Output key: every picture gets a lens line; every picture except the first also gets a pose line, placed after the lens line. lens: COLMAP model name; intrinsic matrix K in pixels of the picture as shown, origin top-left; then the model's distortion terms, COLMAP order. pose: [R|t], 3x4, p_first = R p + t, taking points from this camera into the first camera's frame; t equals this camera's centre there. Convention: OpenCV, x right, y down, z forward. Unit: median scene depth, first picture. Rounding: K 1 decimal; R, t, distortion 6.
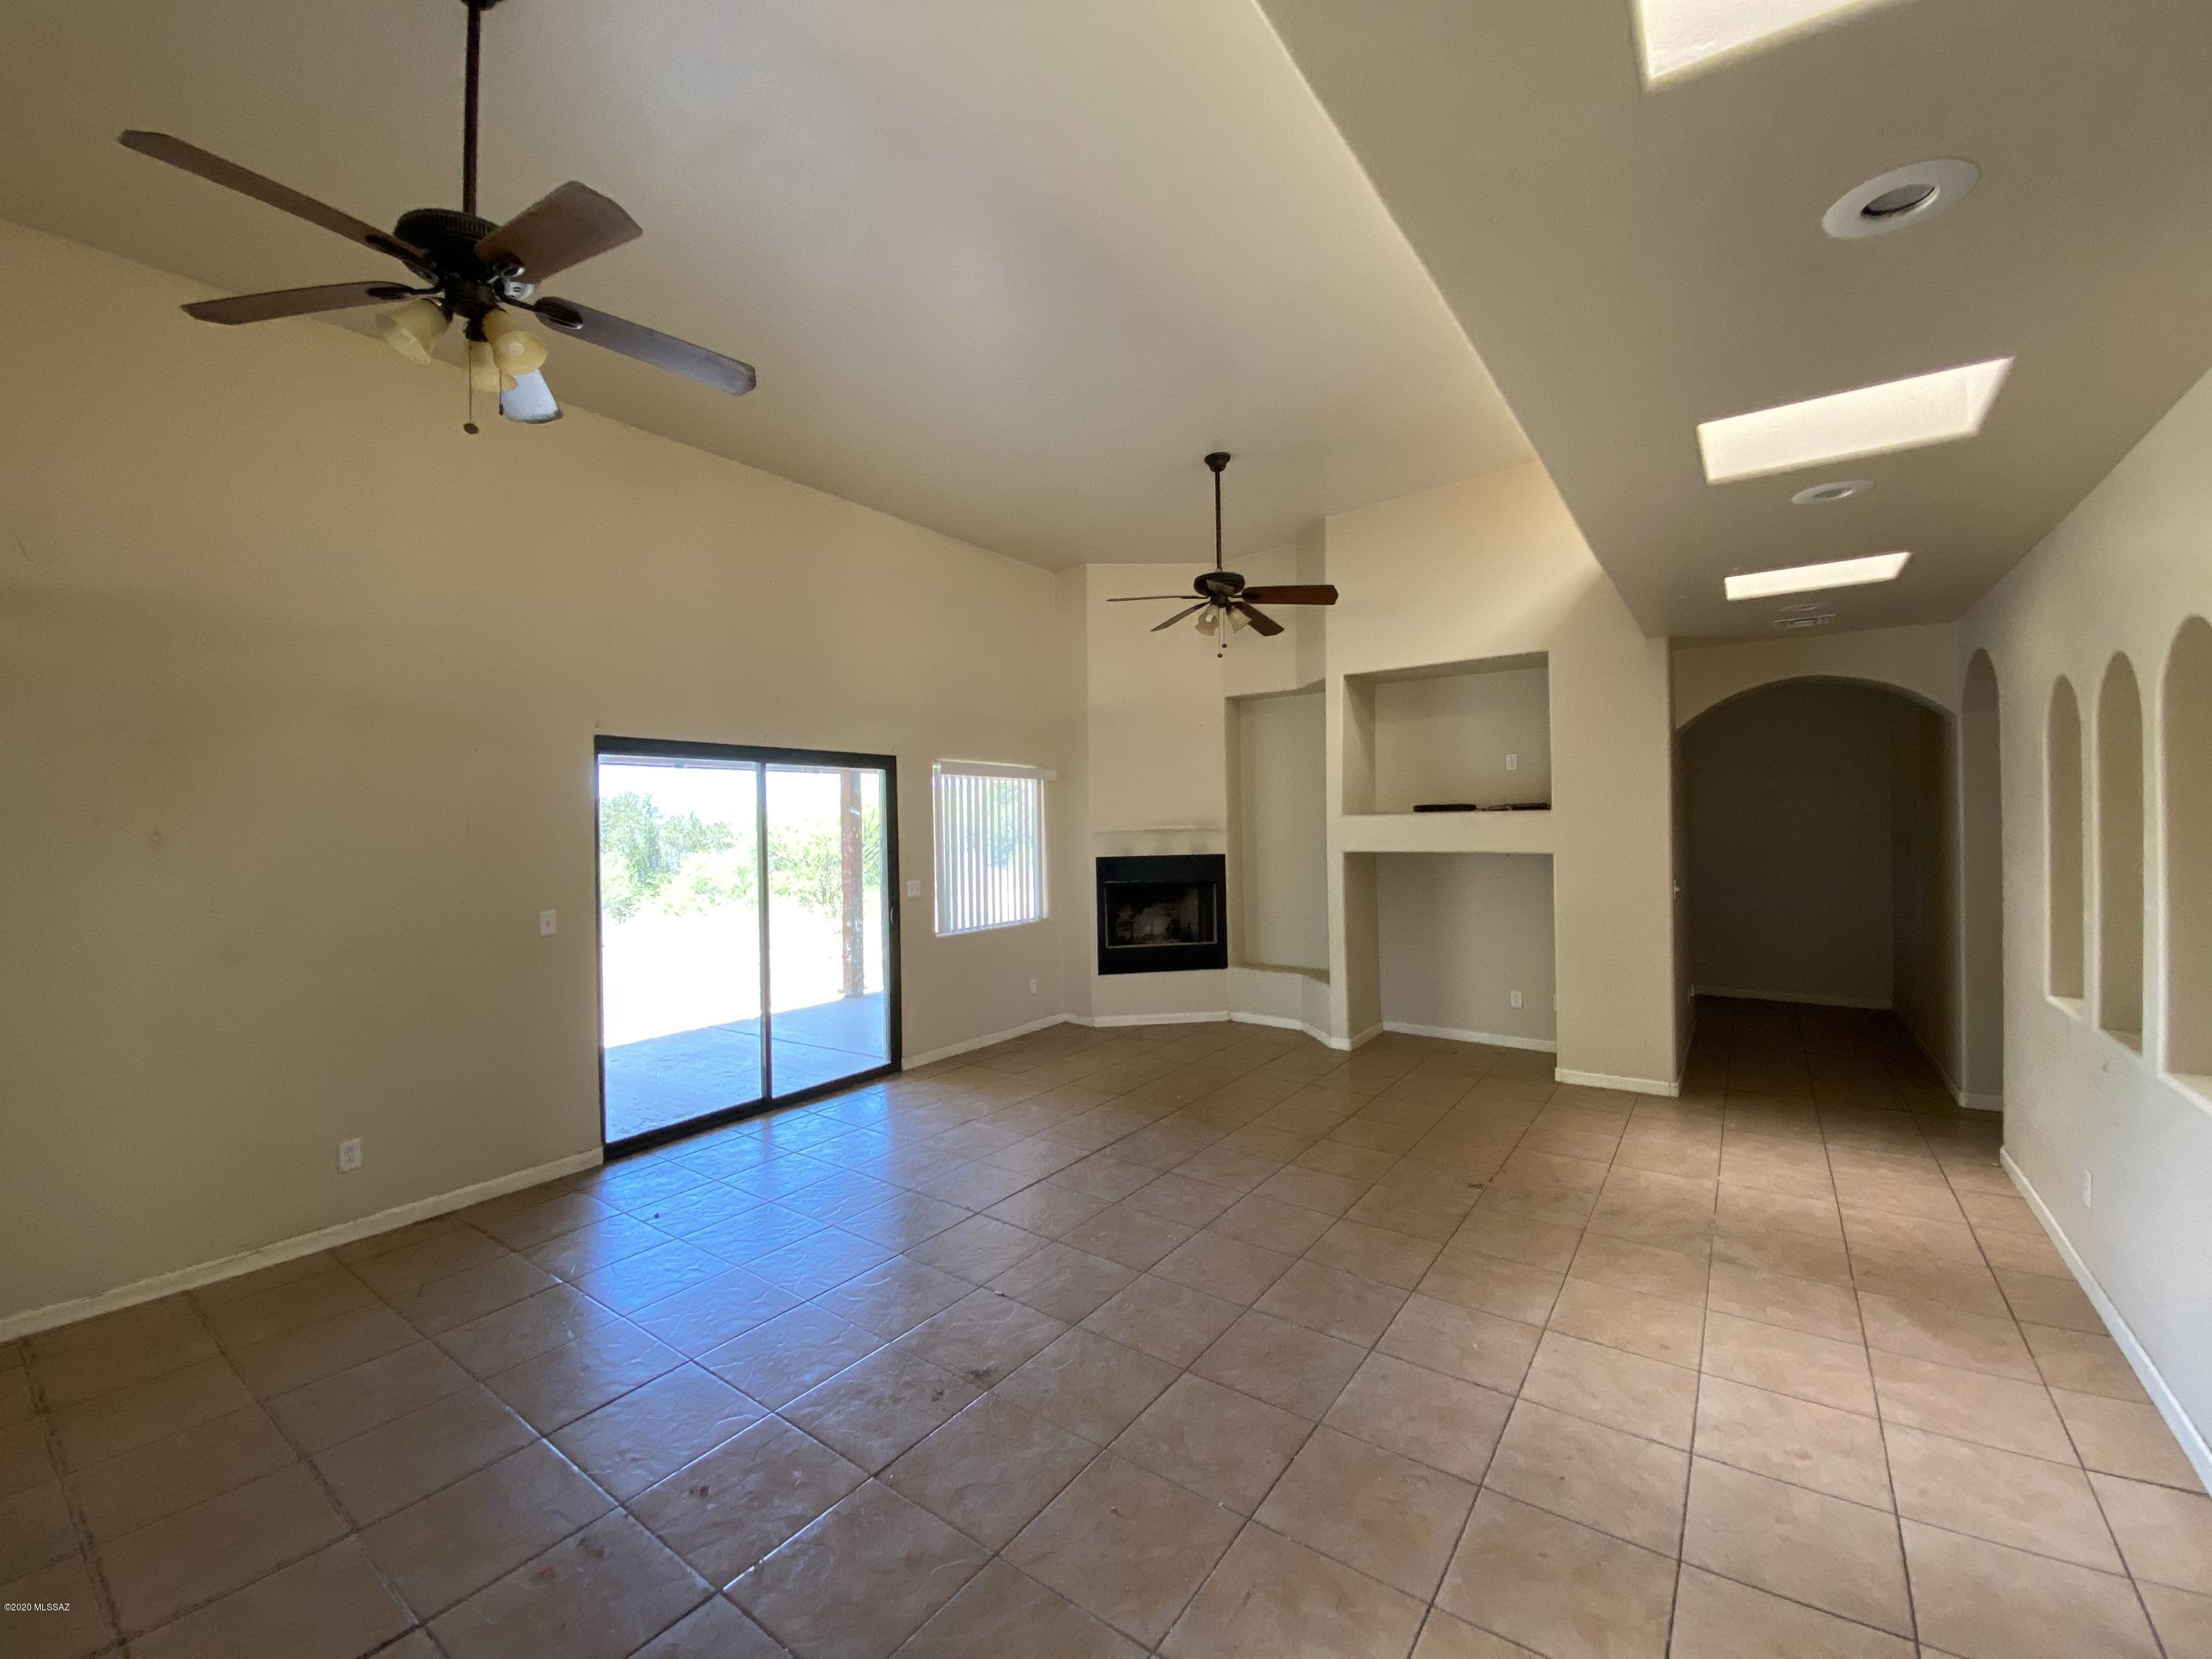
lens RADIAL K [[893.1, 0, 1111.7], [0, 893.1, 816.5], [0, 0, 1]] dist [0.020380, -0.021351]
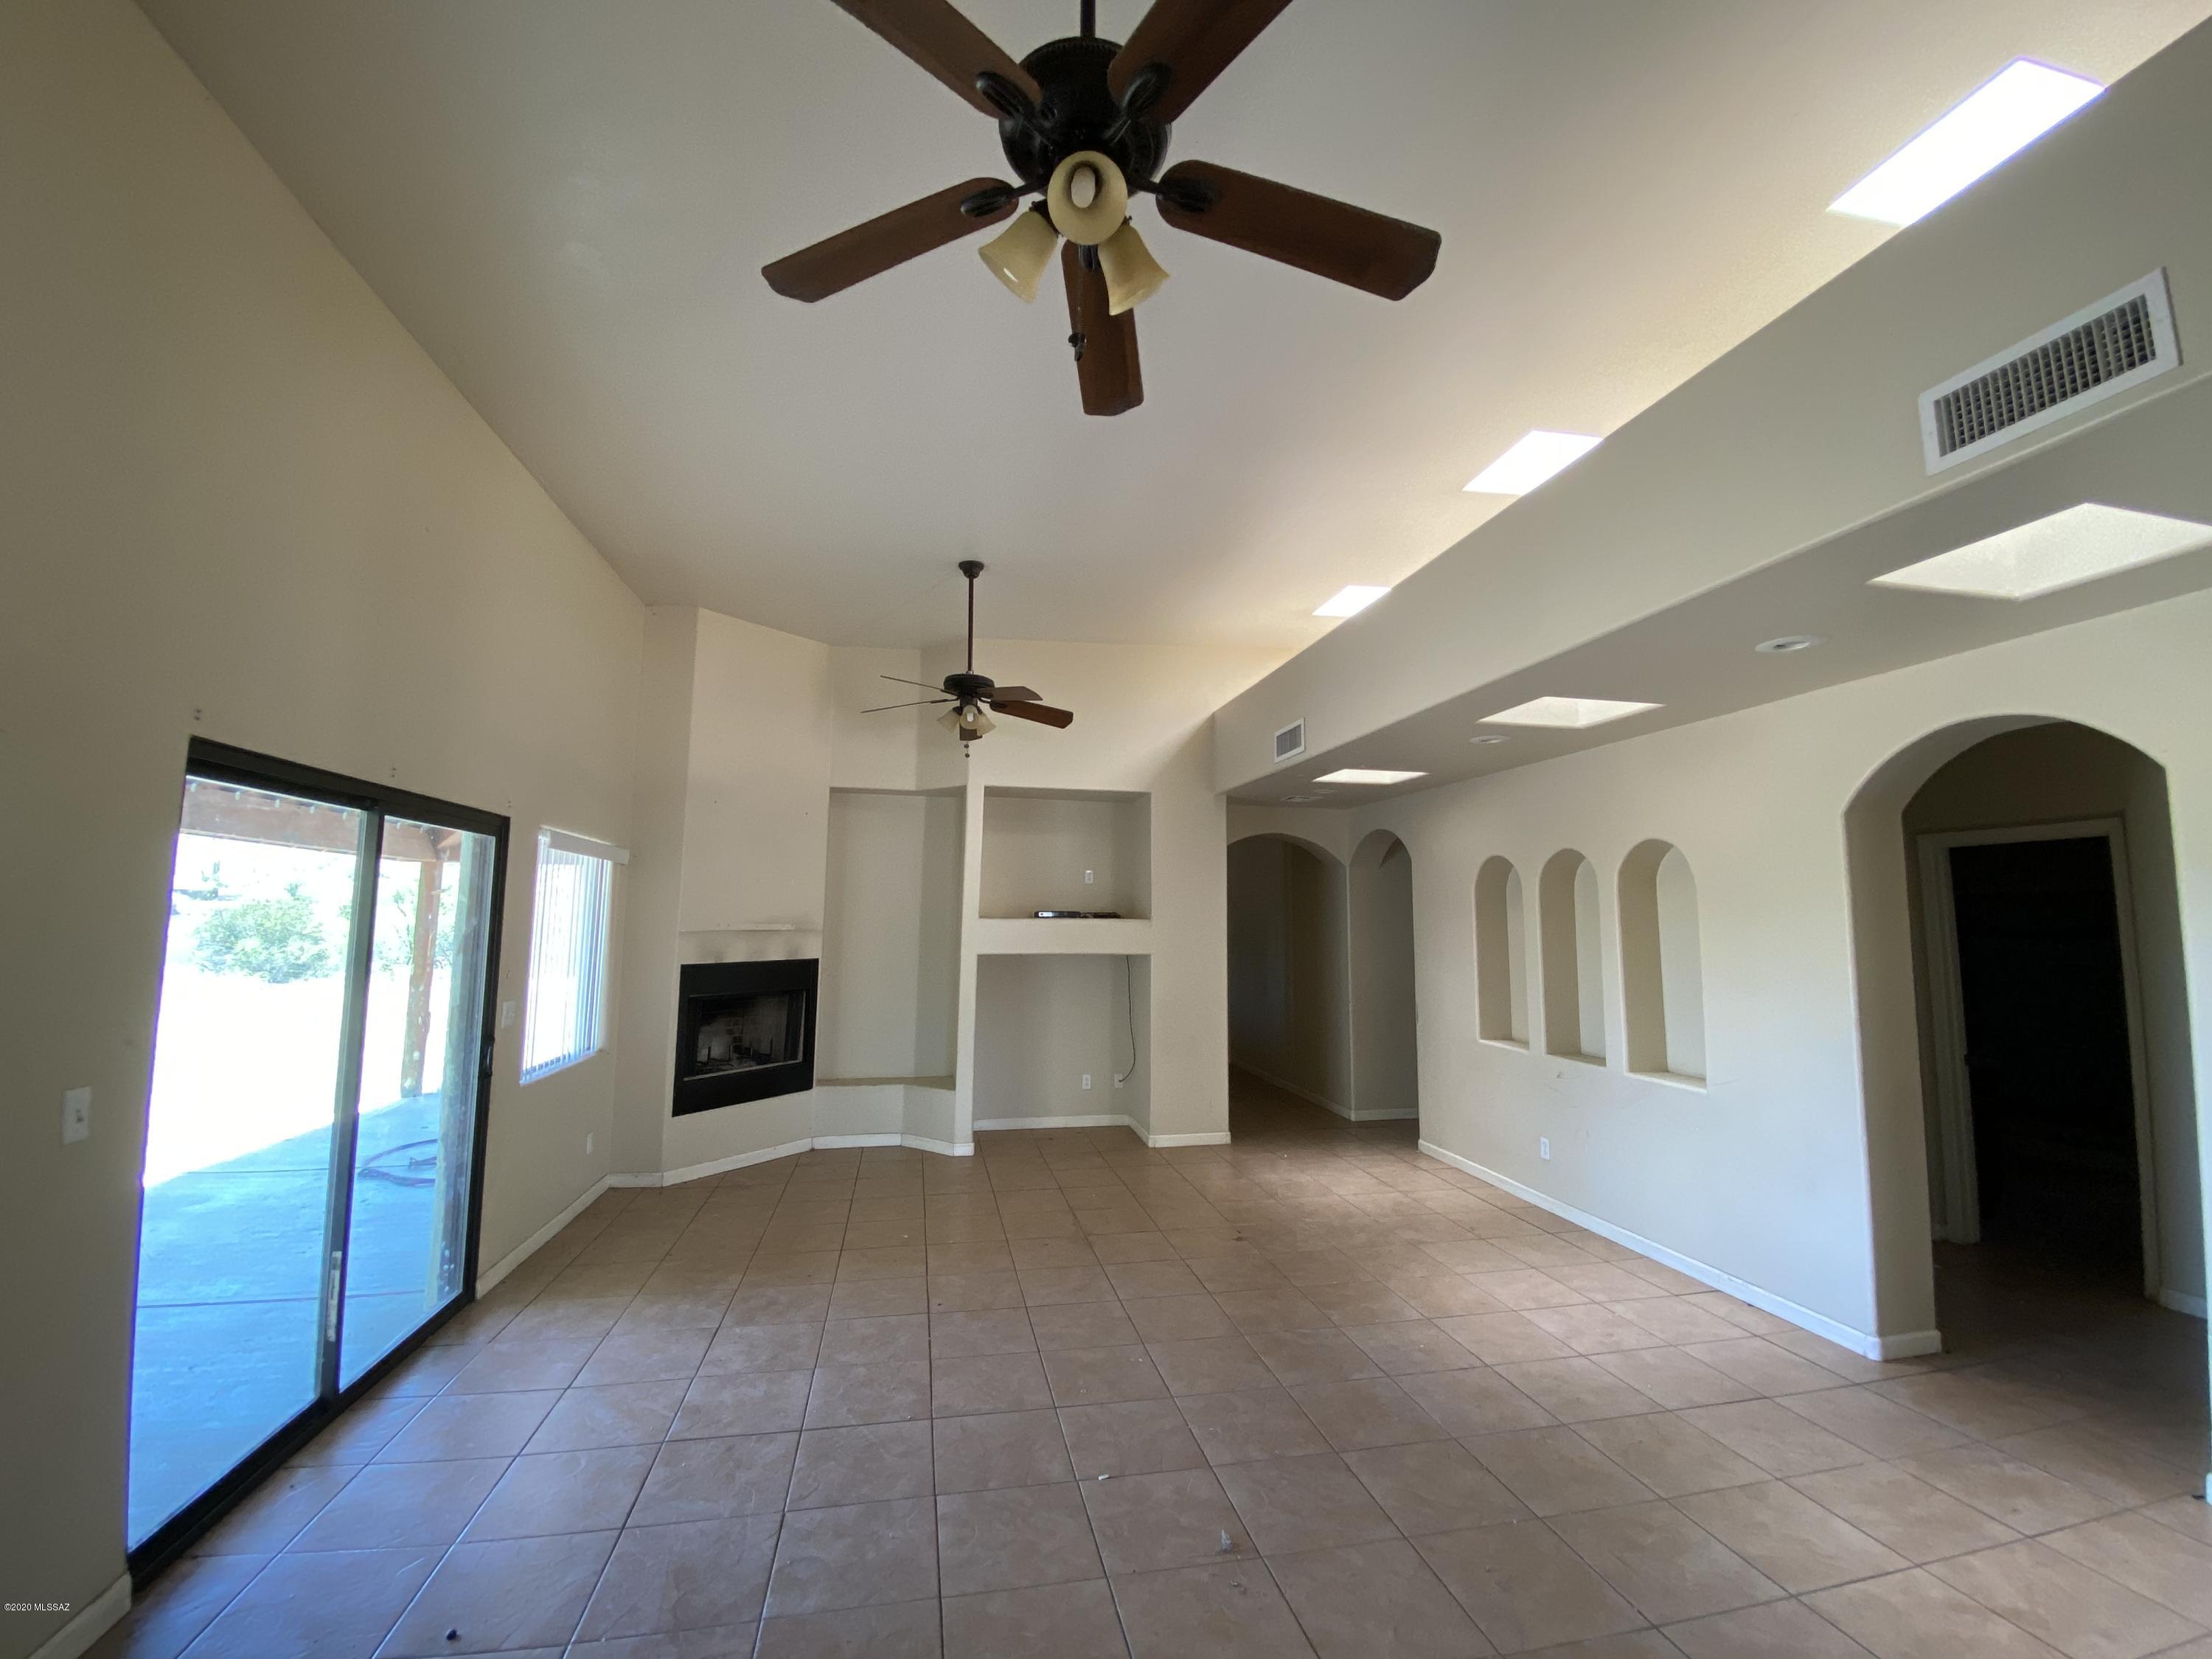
lens RADIAL K [[893.1, 0, 1111.7], [0, 893.1, 816.5], [0, 0, 1]] dist [0.020380, -0.021351]
pose [[0.680382, 0.104875, 0.725315, -0.447233], [-0.022171, 0.992200, -0.122667, 0.004359], [-0.732522, 0.067380, 0.677401, 0.202819]]
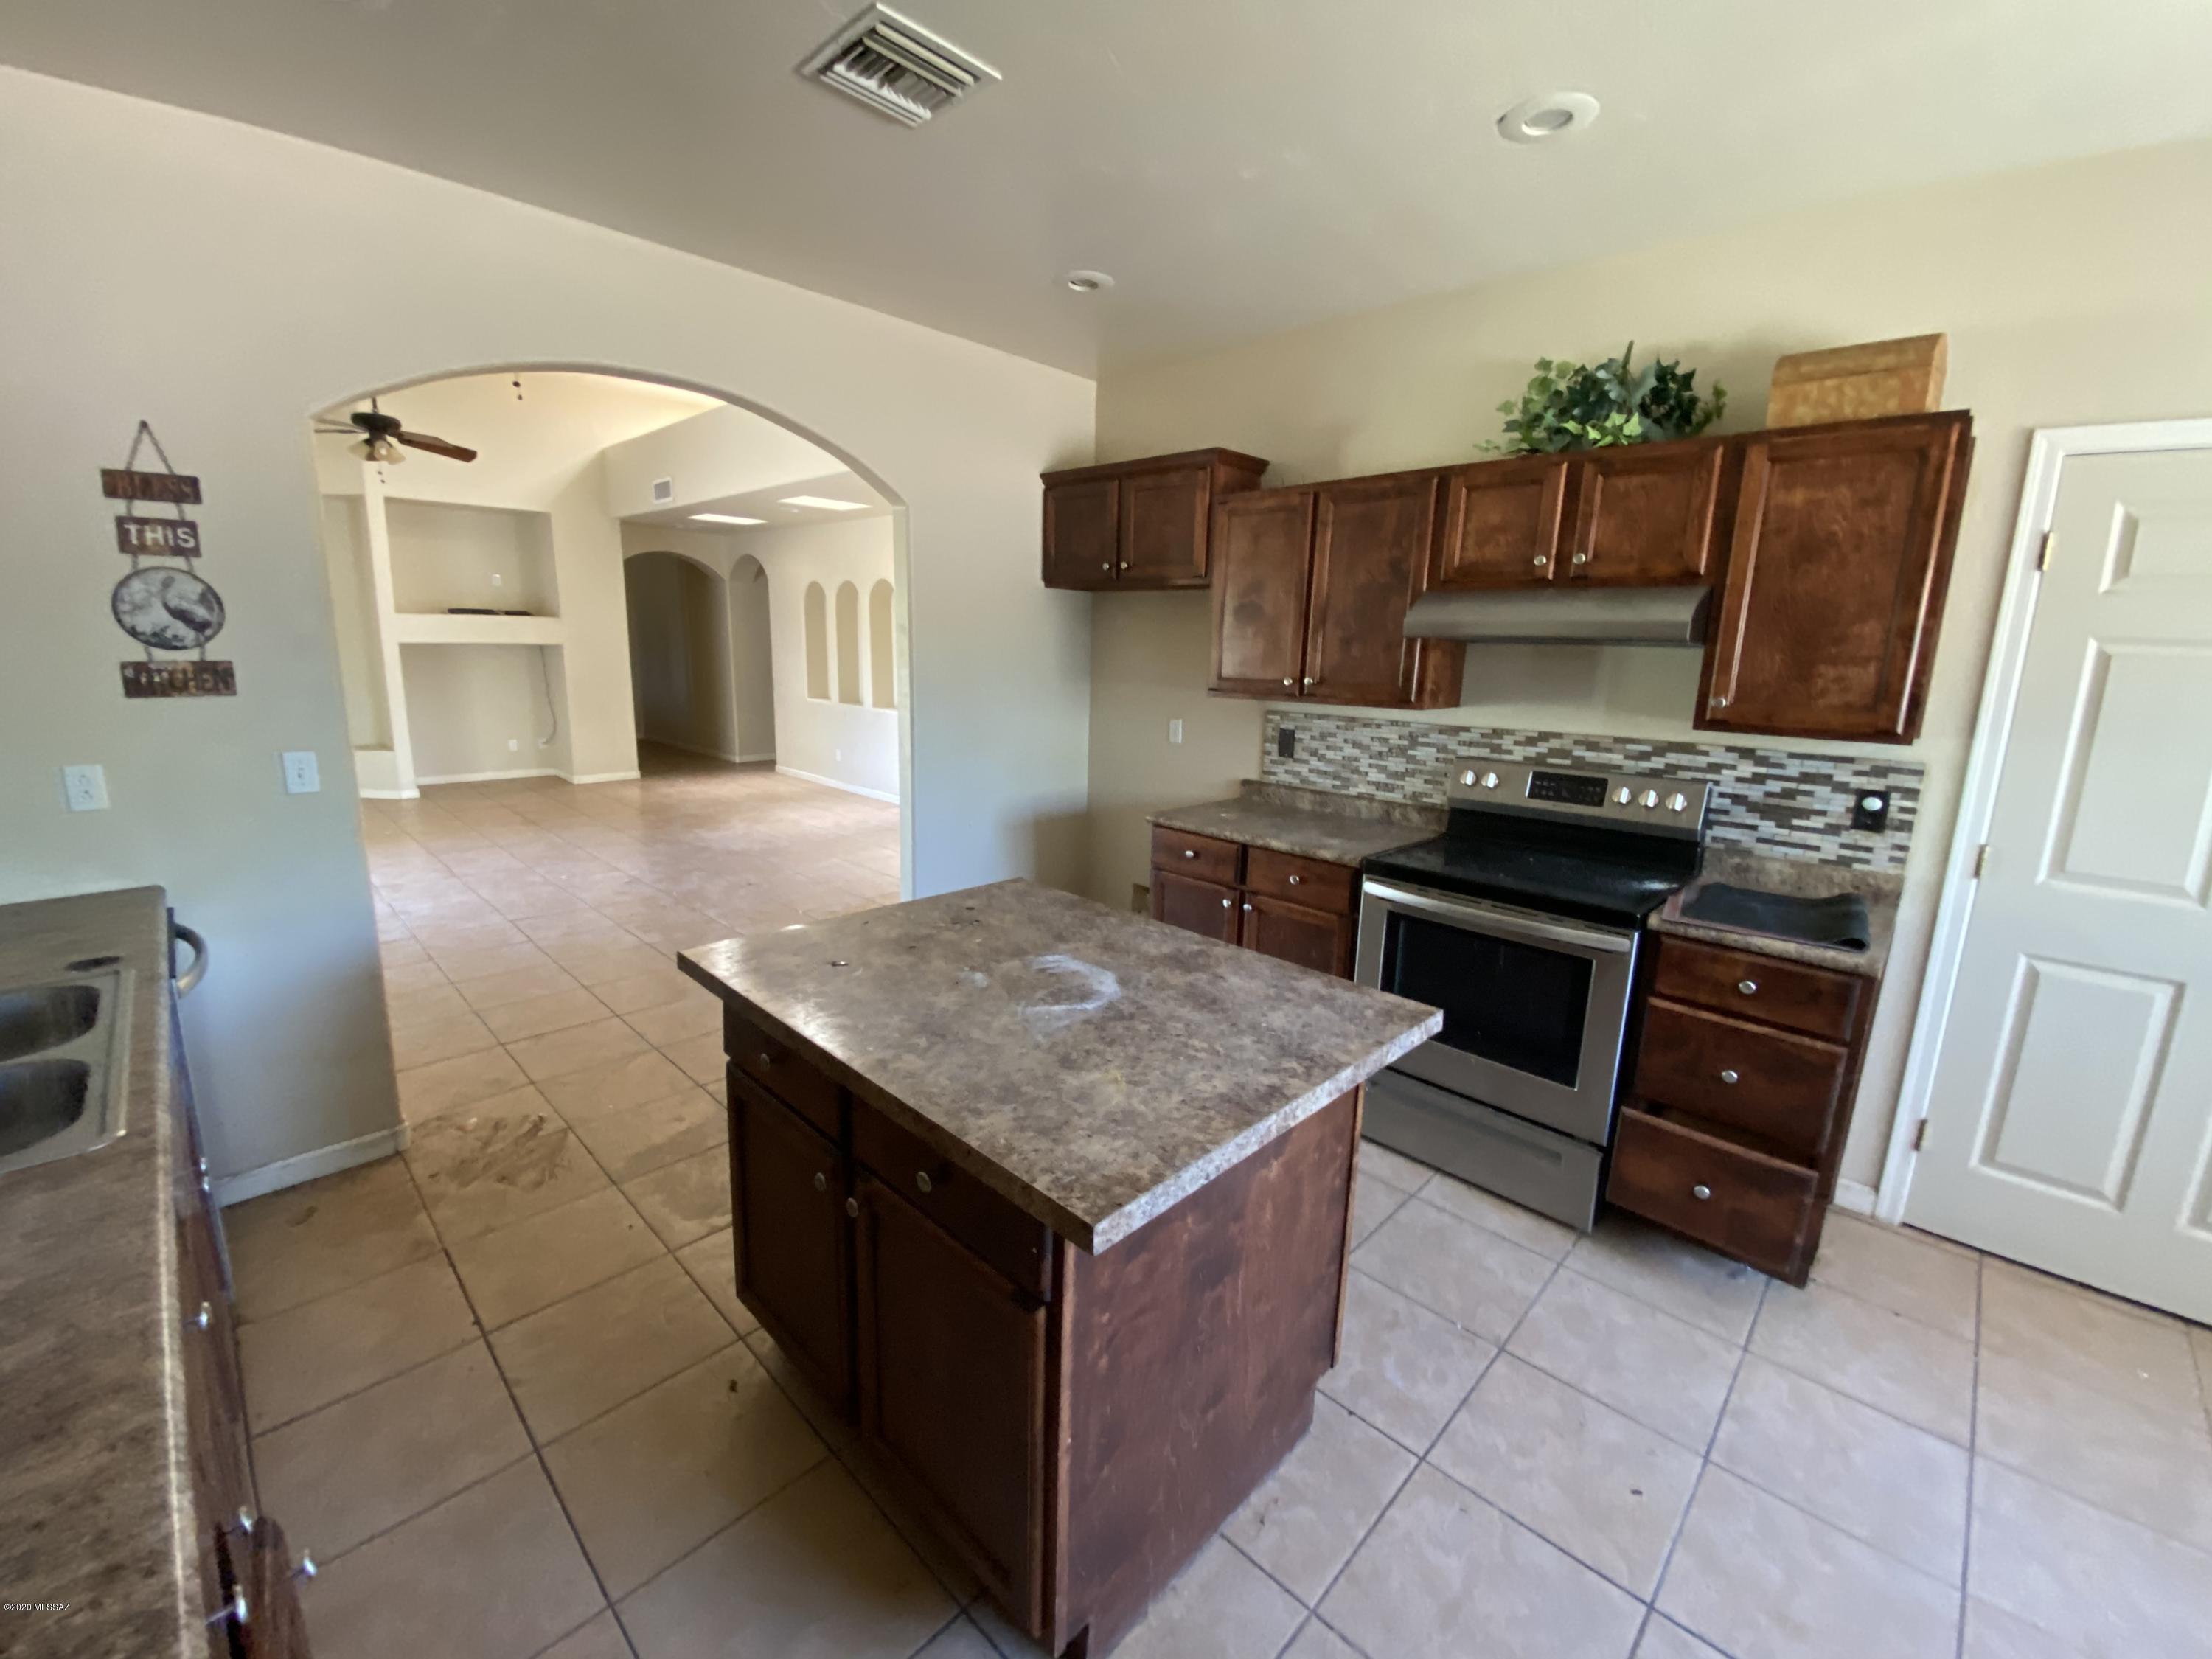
lens RADIAL K [[893.1, 0, 1111.7], [0, 893.1, 816.5], [0, 0, 1]] dist [0.020380, -0.021351]
pose [[0.155820, -0.170695, 0.972925, -0.959436], [-0.031726, 0.983583, 0.177646, 0.026403], [-0.987276, -0.058548, 0.147846, -0.215453]]
